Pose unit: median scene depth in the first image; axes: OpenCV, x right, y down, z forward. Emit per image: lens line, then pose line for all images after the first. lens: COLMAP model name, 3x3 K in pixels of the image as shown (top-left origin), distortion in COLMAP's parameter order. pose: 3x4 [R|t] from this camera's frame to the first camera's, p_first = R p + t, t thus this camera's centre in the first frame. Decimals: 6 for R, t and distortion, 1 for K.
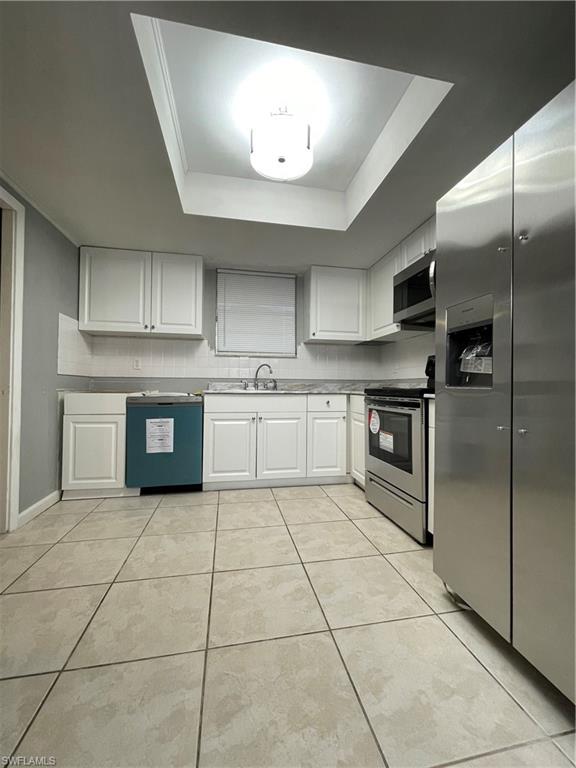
lens RADIAL K [[307.2, 0, 285.5], [0, 307.2, 383.0], [0, 0, 1]] dist [0.000125, 0.000299]
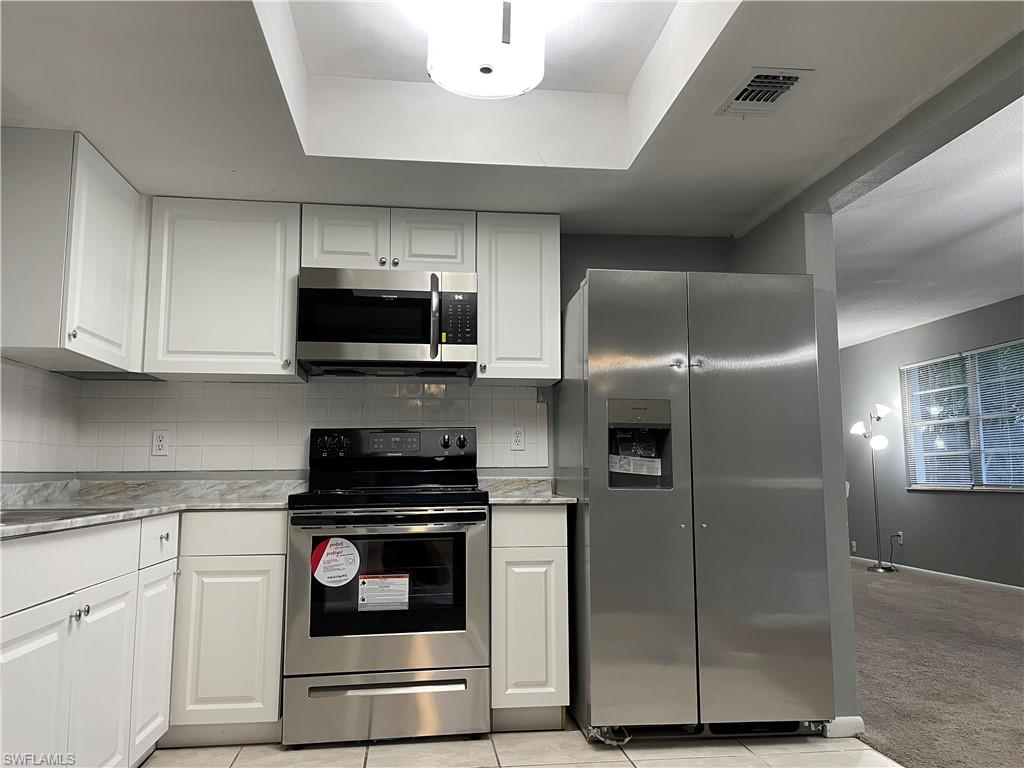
lens RADIAL K [[775.2, 0, 512.0], [0, 775.2, 384.0], [0, 0, 1]] dist [0.029433, -0.007124]
pose [[0.067670, 0.109924, 0.991634, -0.981932], [-0.006342, 0.993939, -0.109747, -0.022497], [-0.997688, 0.001138, 0.067957, 0.653159]]
